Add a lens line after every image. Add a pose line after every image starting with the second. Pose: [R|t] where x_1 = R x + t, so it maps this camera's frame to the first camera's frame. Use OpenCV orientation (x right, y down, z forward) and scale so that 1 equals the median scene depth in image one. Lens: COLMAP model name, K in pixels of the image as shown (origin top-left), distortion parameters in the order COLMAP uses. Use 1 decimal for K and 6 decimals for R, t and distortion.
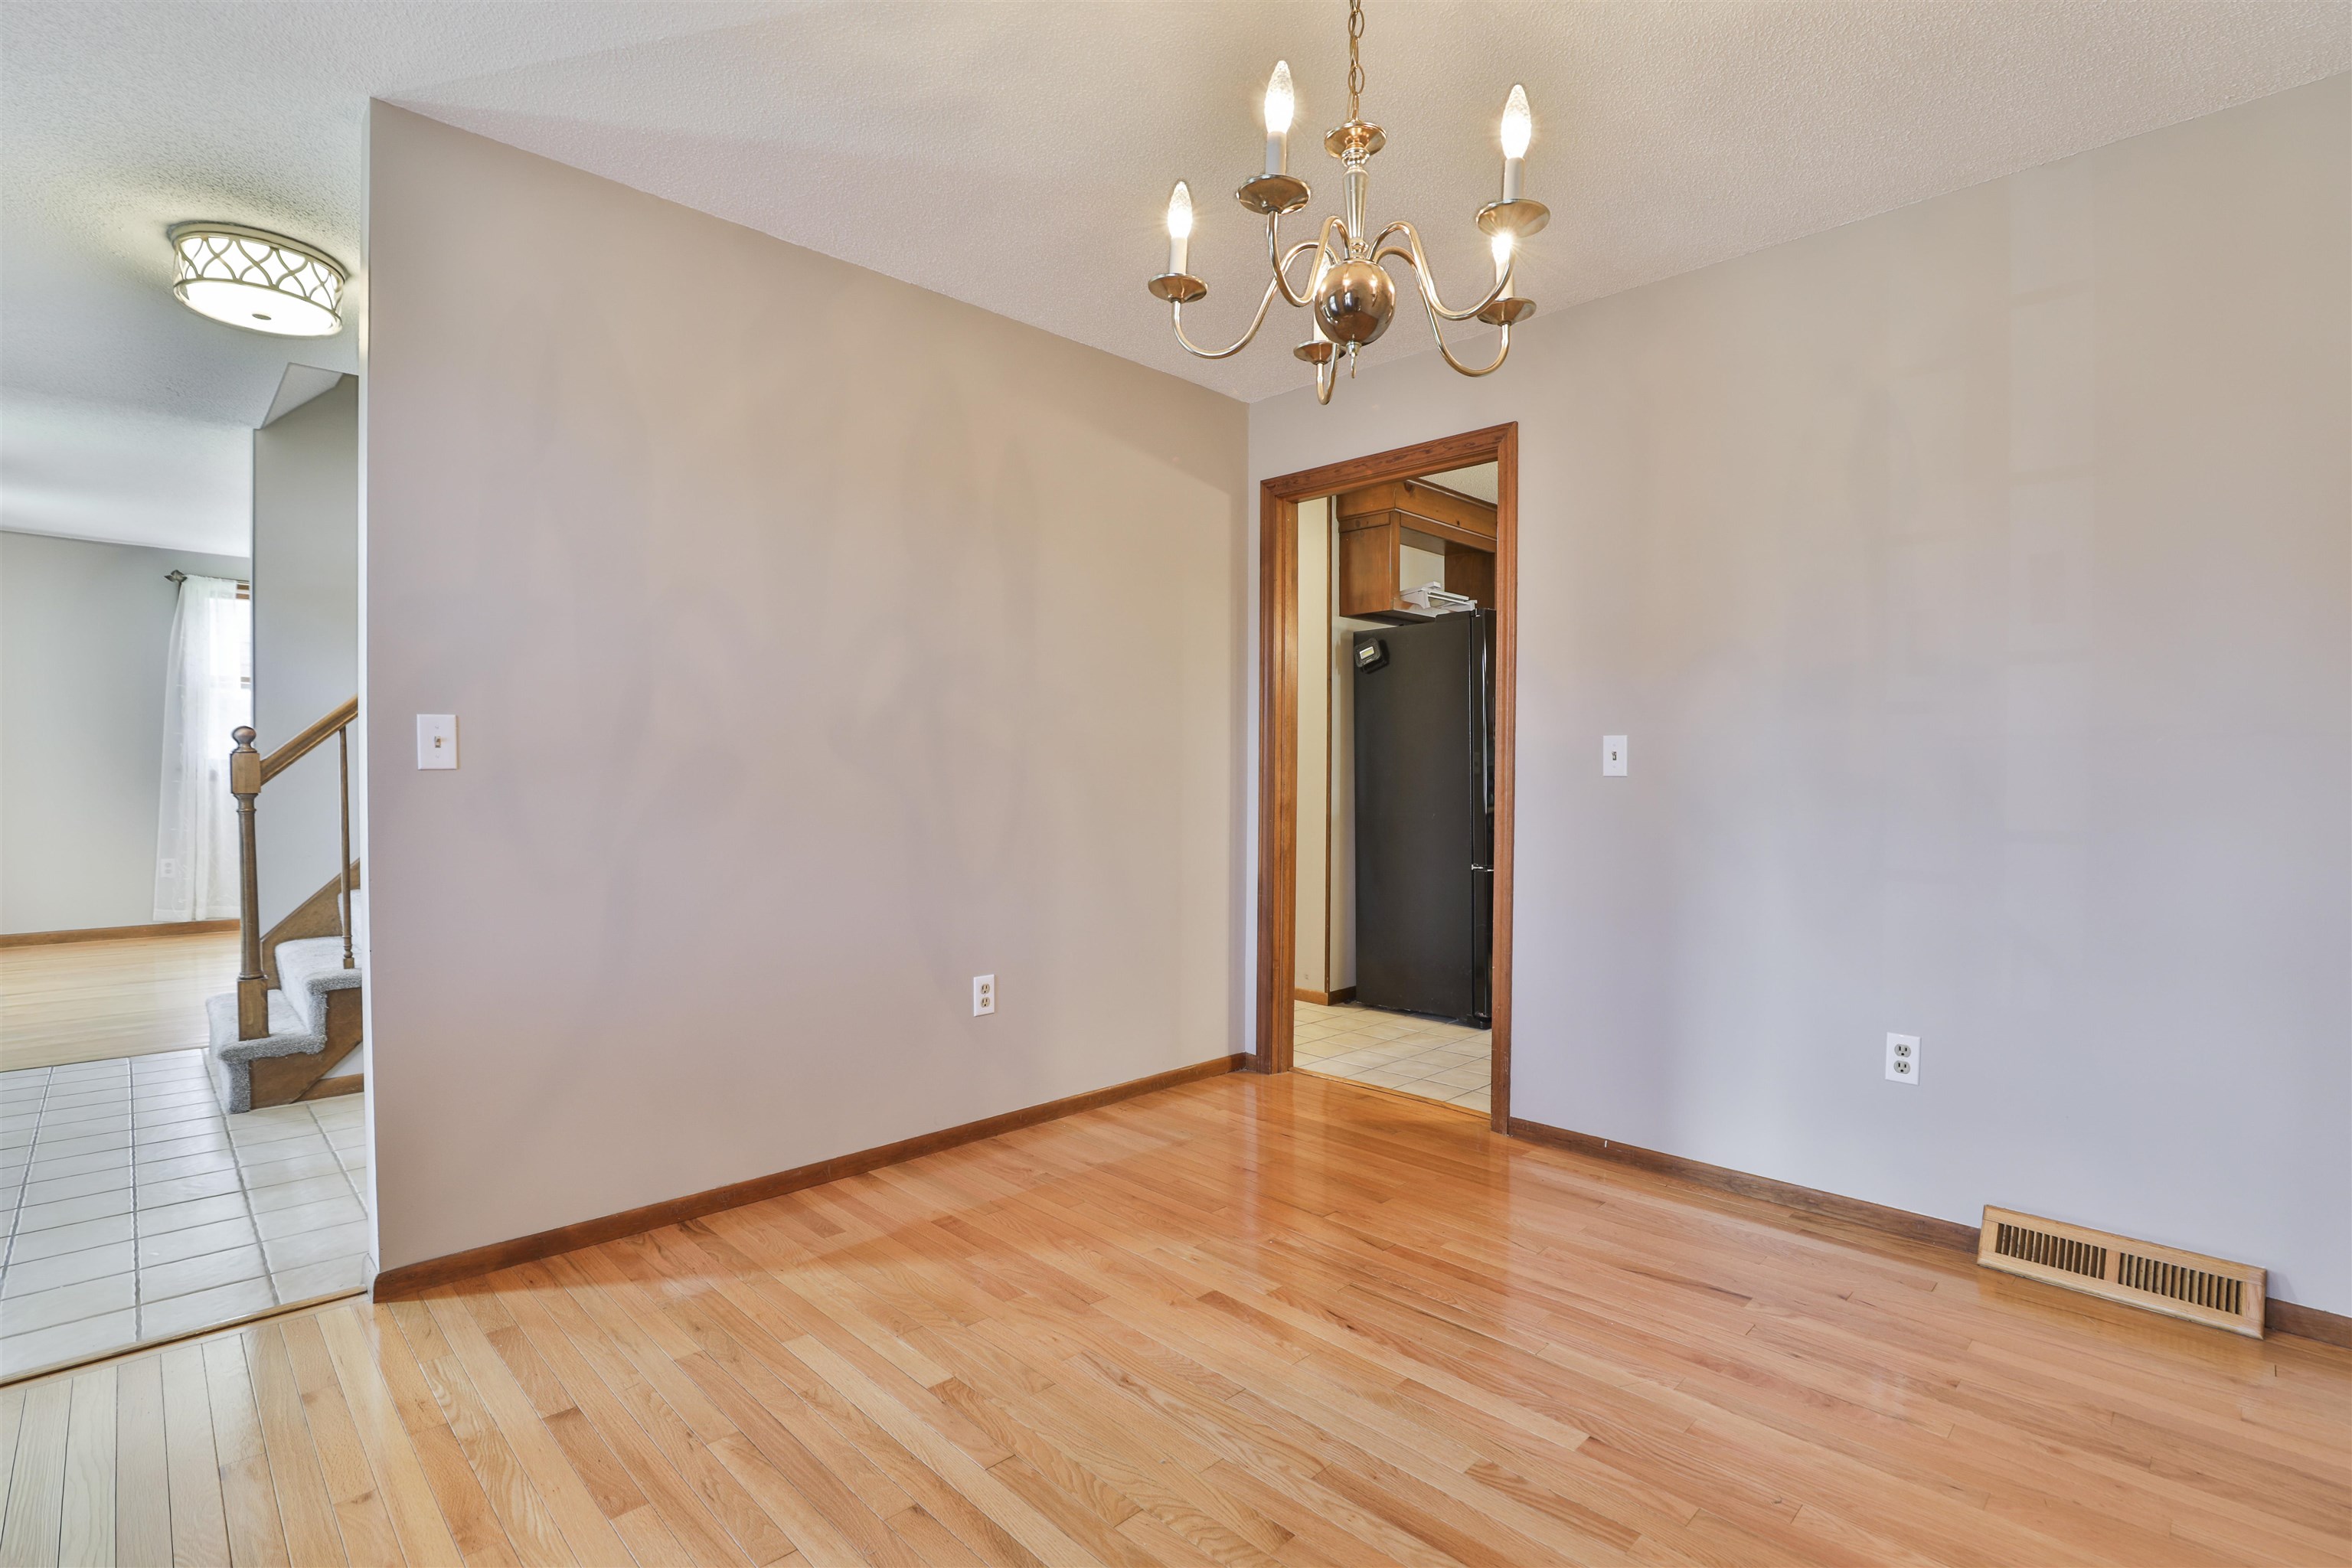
lens RADIAL K [[1088.7, 0, 1167.4], [0, 1088.7, 792.4], [0, 0, 1]] dist [-0.037410, 0.009477]
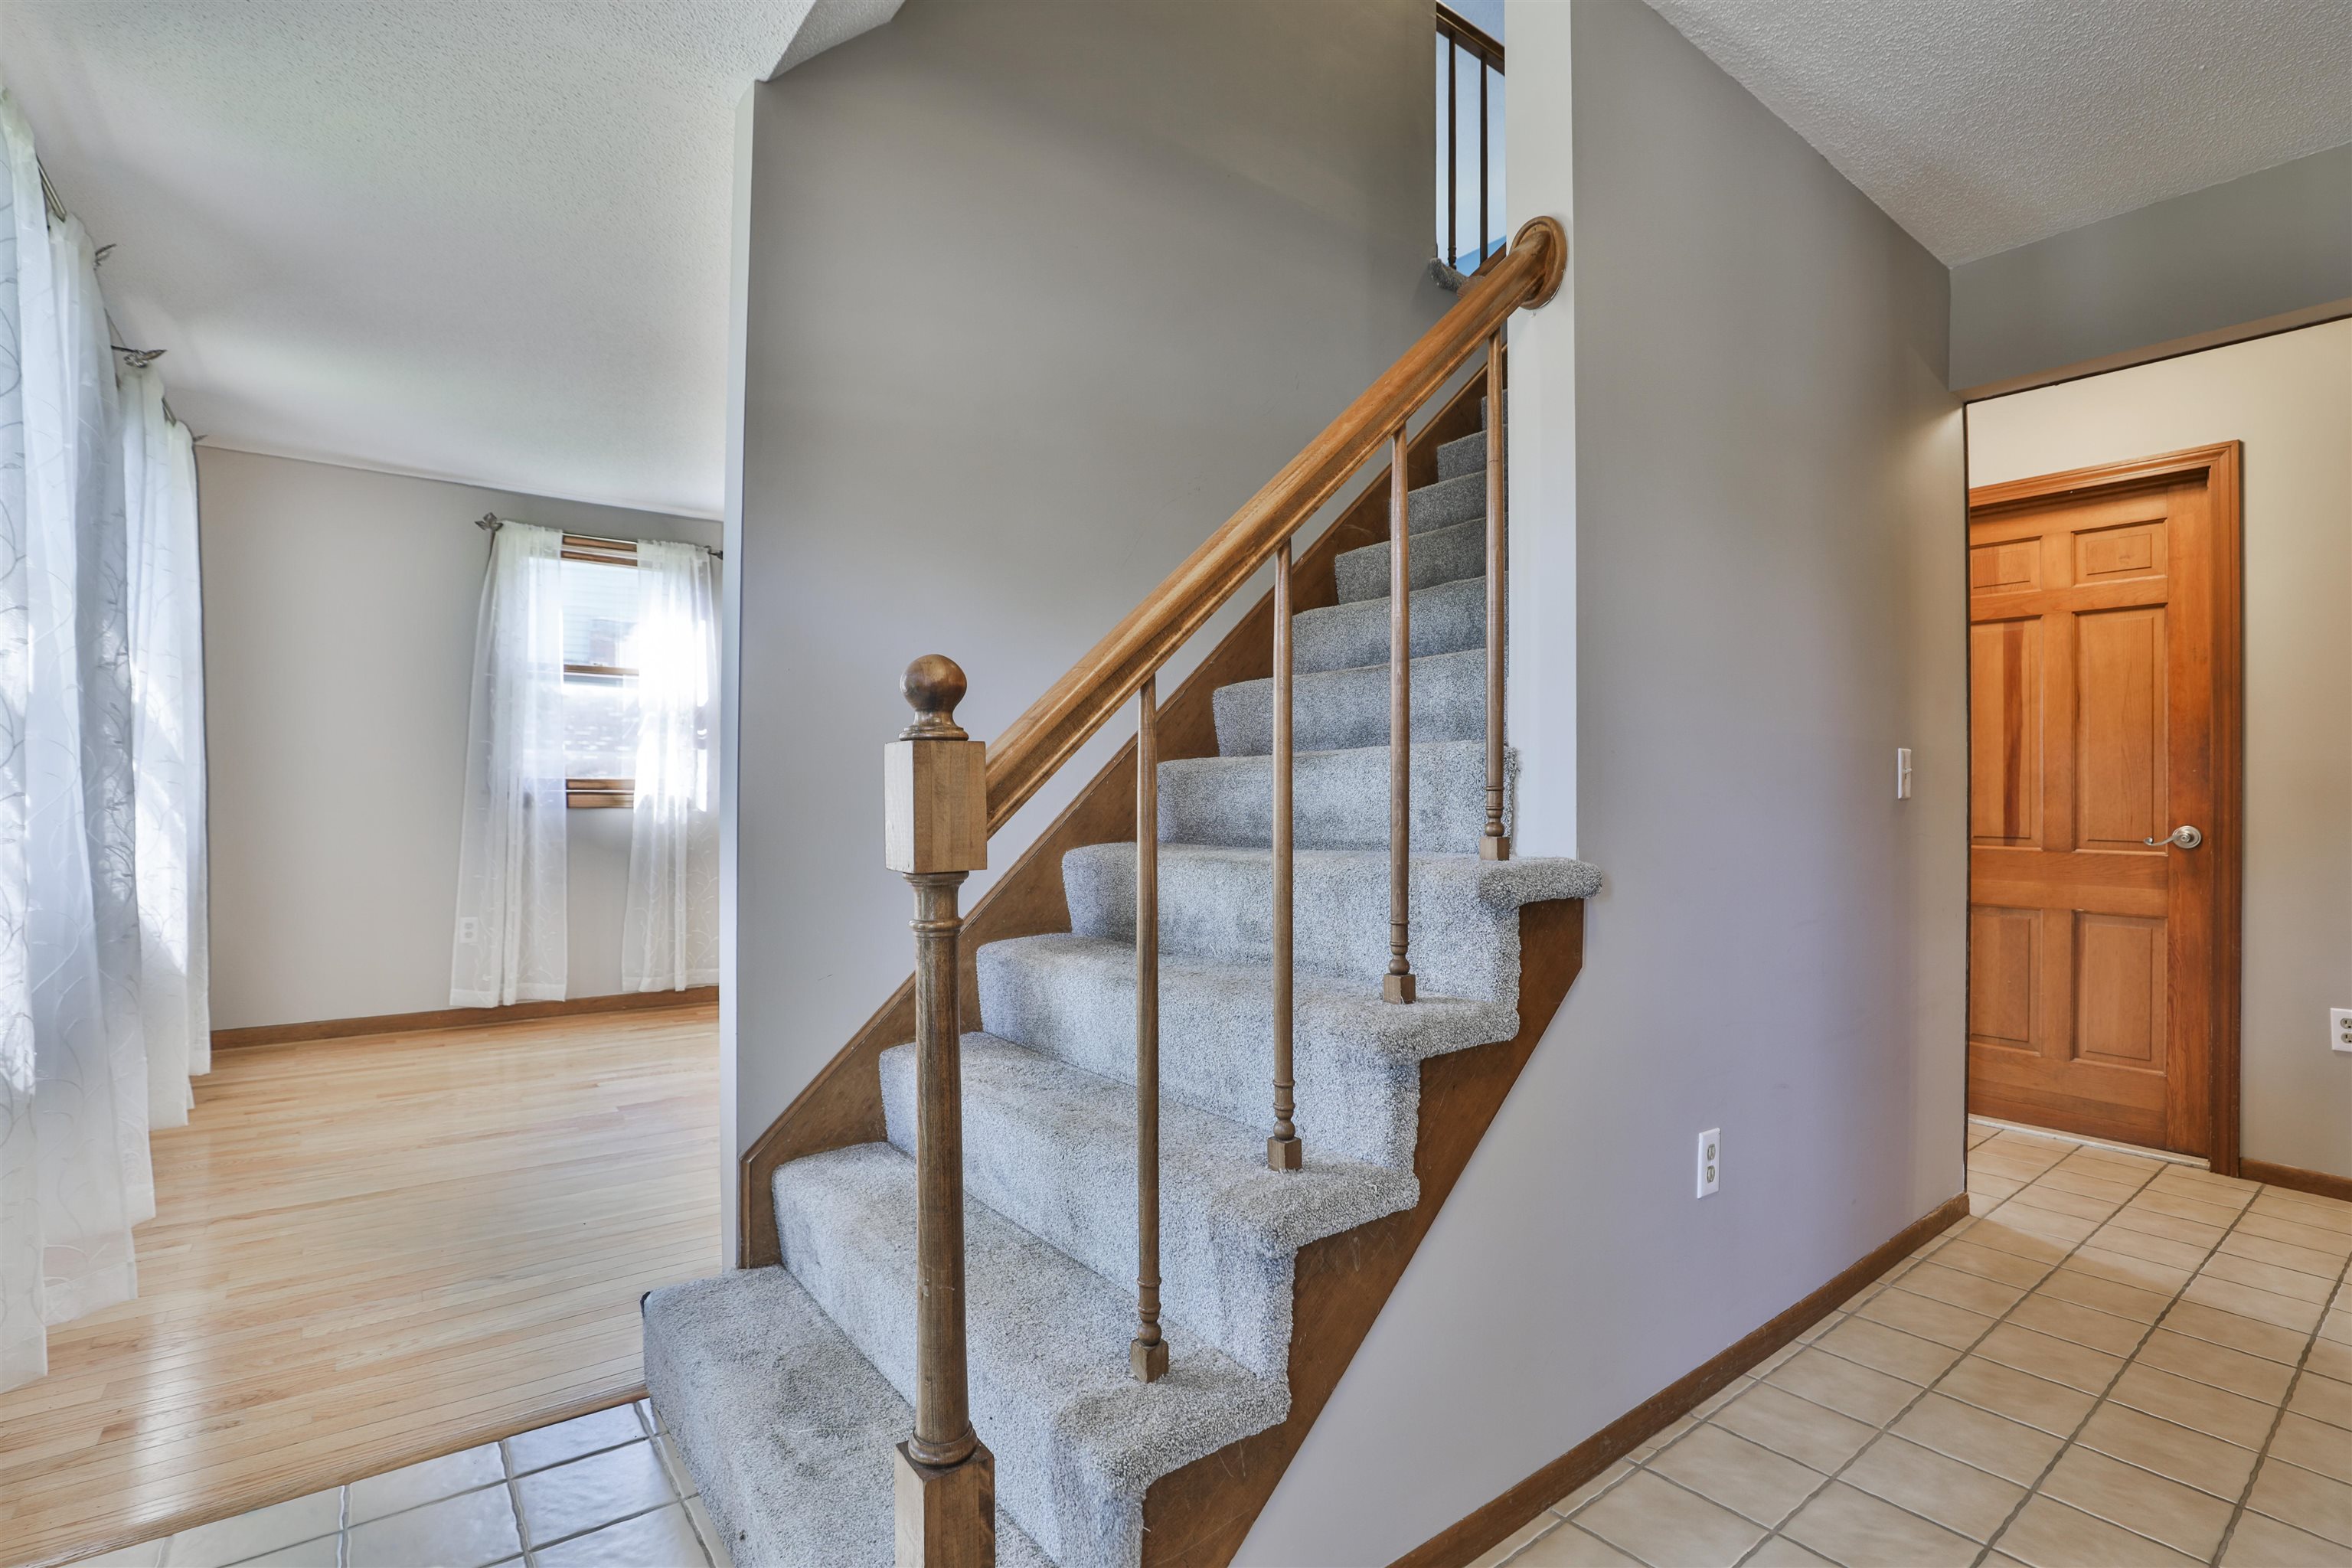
lens RADIAL K [[1088.7, 0, 1190.1], [0, 1088.7, 784.8], [0, 0, 1]] dist [-0.037410, 0.009477]
pose [[0.992501, 0.001766, -0.122222, -0.375979], [-0.005381, 0.999557, -0.029255, -0.007648], [0.122117, 0.029694, 0.992071, 0.344193]]
